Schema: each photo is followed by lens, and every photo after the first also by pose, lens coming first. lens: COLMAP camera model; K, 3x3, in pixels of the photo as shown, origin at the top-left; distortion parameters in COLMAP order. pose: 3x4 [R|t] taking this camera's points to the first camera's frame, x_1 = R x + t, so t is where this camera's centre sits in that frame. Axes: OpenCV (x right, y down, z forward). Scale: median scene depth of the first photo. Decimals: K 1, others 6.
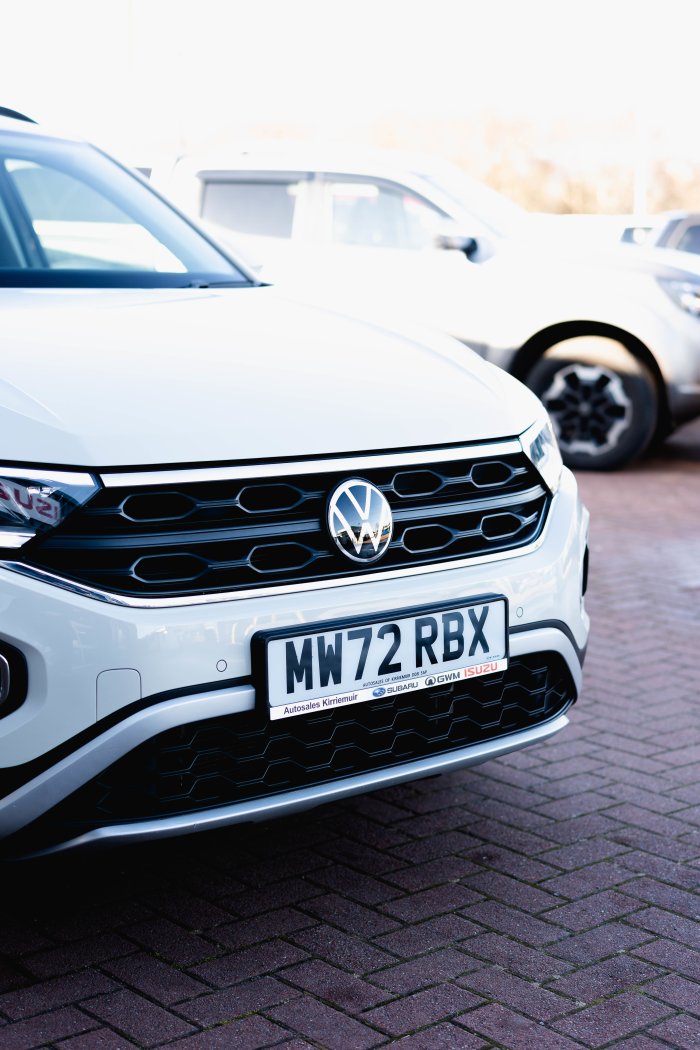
lens RADIAL K [[1670.9, 0, 346.5], [0, 1670.9, 528.5], [0, 0, 1]] dist [0.058398, 0.000000]
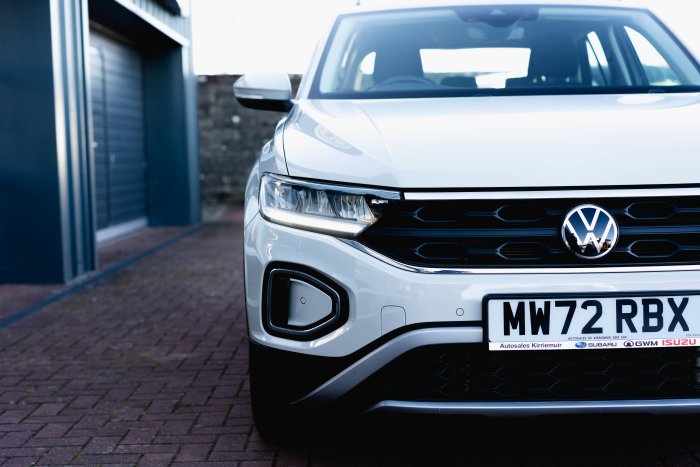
lens RADIAL K [[1113.9, 0, 349.4], [0, 1113.9, 234.0], [0, 0, 1]] dist [0.058398, 0.000000]
pose [[0.763953, 0.036041, -0.644265, 0.494368], [-0.072374, 0.996925, -0.030051, 0.043736], [0.641200, 0.069585, 0.764212, 0.097658]]
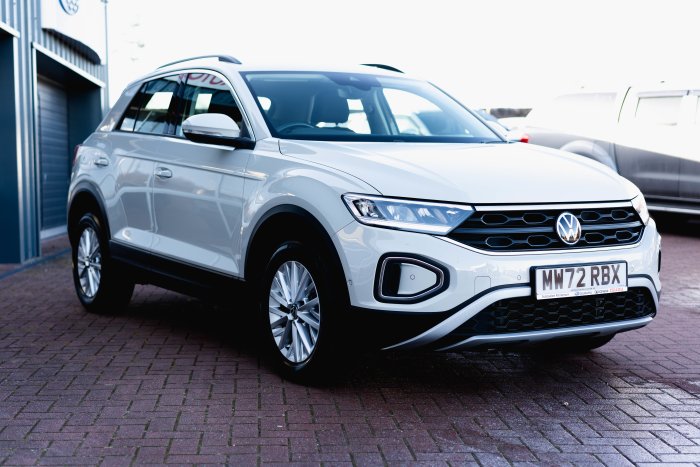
lens RADIAL K [[1113.9, 0, 348.6], [0, 1113.9, 230.6], [0, 0, 1]] dist [0.058398, 0.000000]
pose [[0.991786, 0.006885, -0.127724, -0.109043], [-0.017235, 0.996637, -0.080105, 0.143101], [0.126743, 0.081648, 0.988570, -0.743960]]
